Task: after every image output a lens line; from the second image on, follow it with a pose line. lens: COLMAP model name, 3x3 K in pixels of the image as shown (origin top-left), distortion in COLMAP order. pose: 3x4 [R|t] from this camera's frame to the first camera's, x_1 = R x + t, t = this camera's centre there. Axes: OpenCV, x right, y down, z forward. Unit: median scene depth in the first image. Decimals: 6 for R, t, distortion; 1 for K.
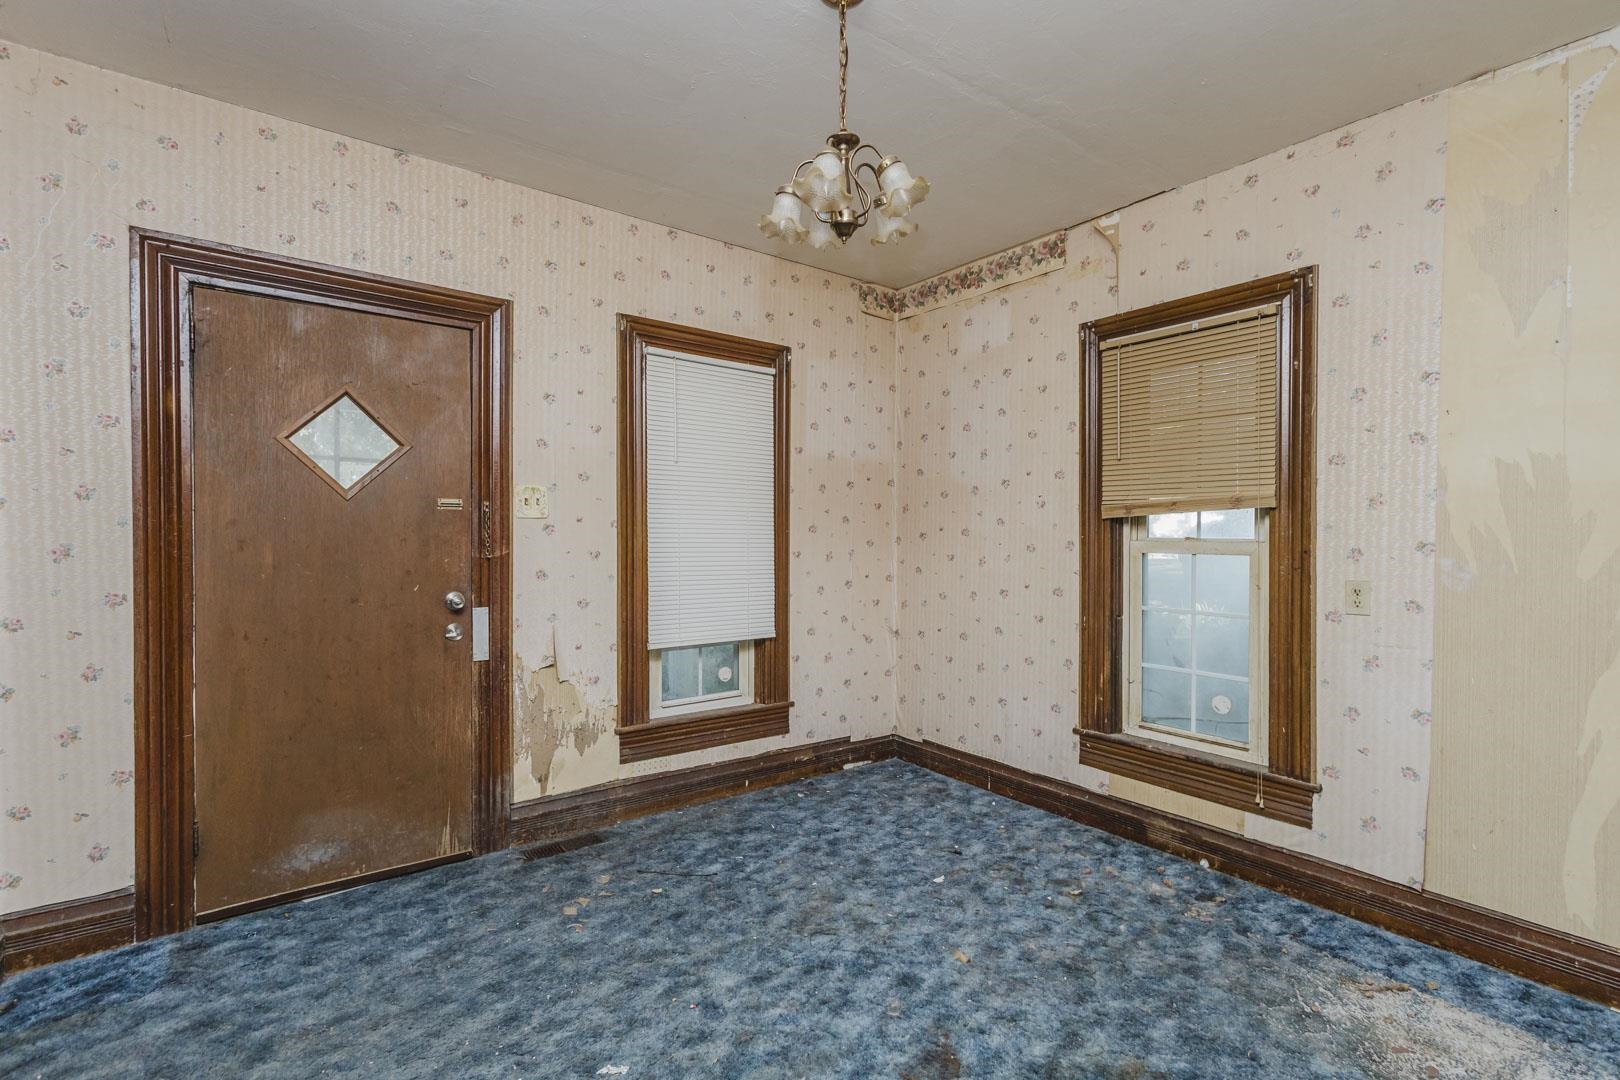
lens RADIAL K [[747.2, 0, 812.5], [0, 747.2, 538.7], [0, 0, 1]] dist [0.000115, -0.000527]
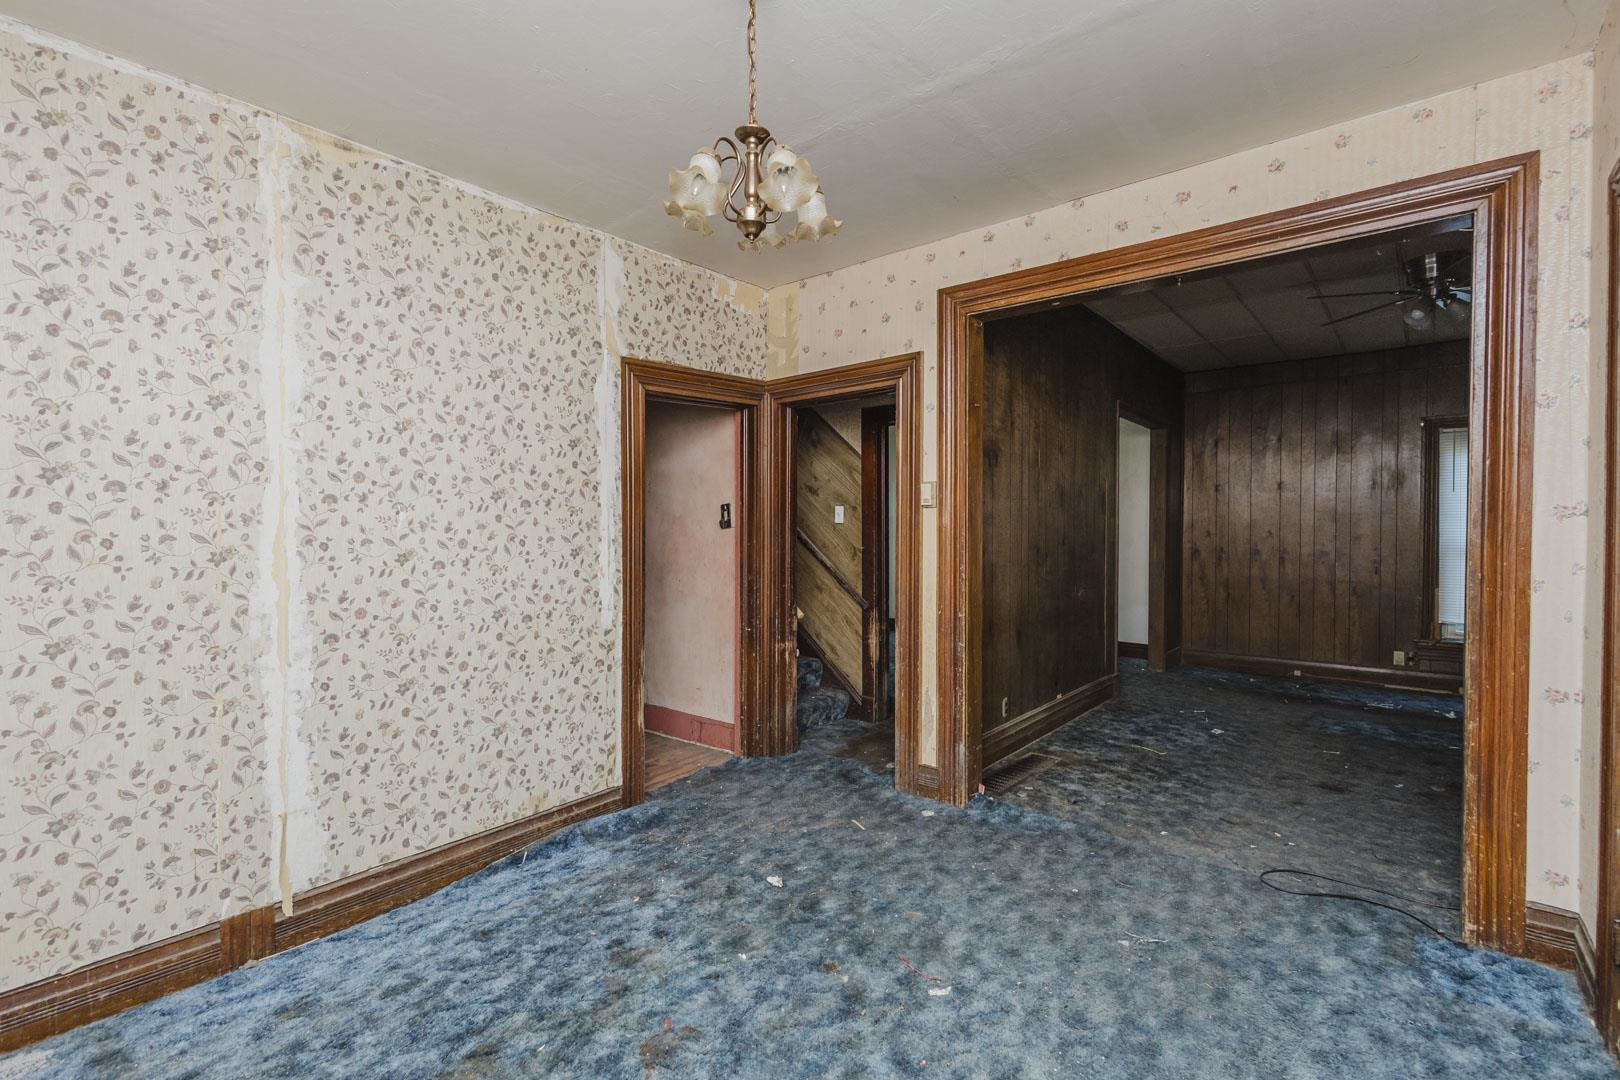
lens RADIAL K [[742.6, 0, 810.0], [0, 742.6, 540.0], [0, 0, 1]] dist [0.001799, -0.000399]
pose [[-0.976756, 0.006917, -0.214242, 0.111279], [0.001793, 0.999708, 0.024097, -0.025335], [0.214347, 0.023153, -0.976483, 1.233712]]
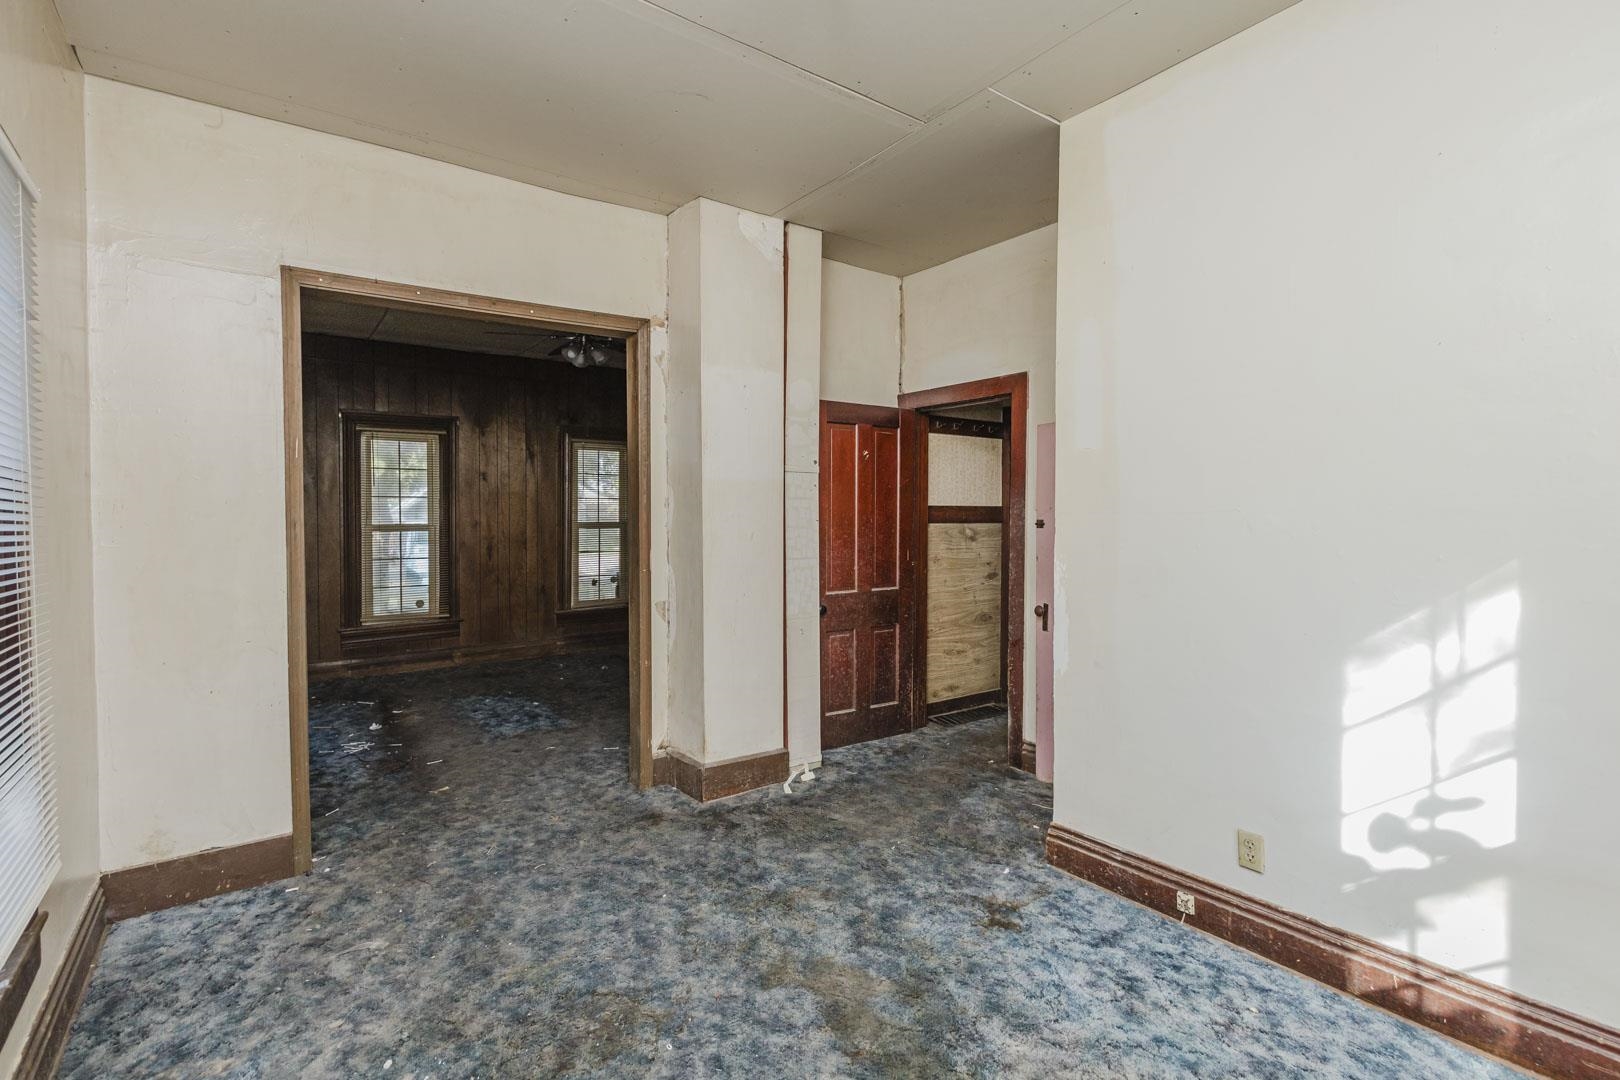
lens RADIAL K [[747.2, 0, 812.5], [0, 747.2, 538.7], [0, 0, 1]] dist [0.000115, -0.000527]
pose [[0.999747, -0.000799, -0.022473, -0.746674], [0.001299, 0.999752, 0.022231, -0.010852], [0.022450, -0.022254, 0.999500, -1.699532]]
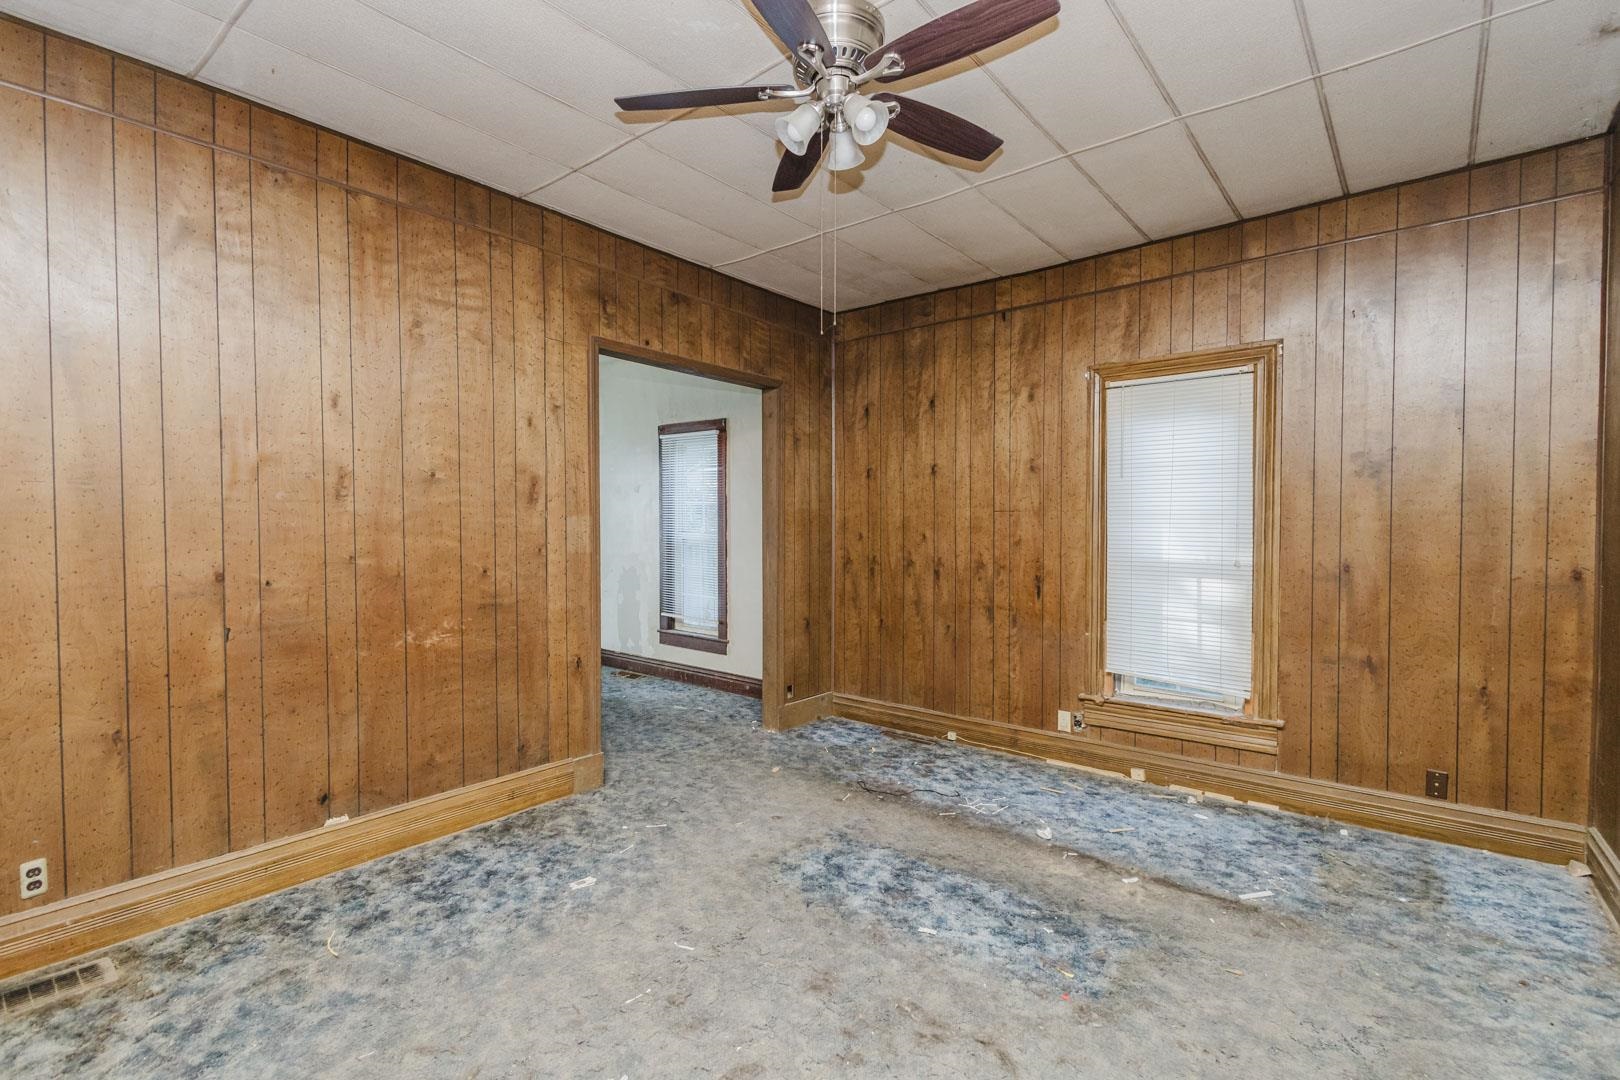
lens RADIAL K [[747.2, 0, 812.5], [0, 747.2, 538.7], [0, 0, 1]] dist [0.000115, -0.000527]
pose [[-0.975238, 0.008037, -0.221013, -1.152633], [0.001021, 0.999492, 0.031842, -0.036007], [0.221157, 0.030828, -0.974751, 0.837488]]
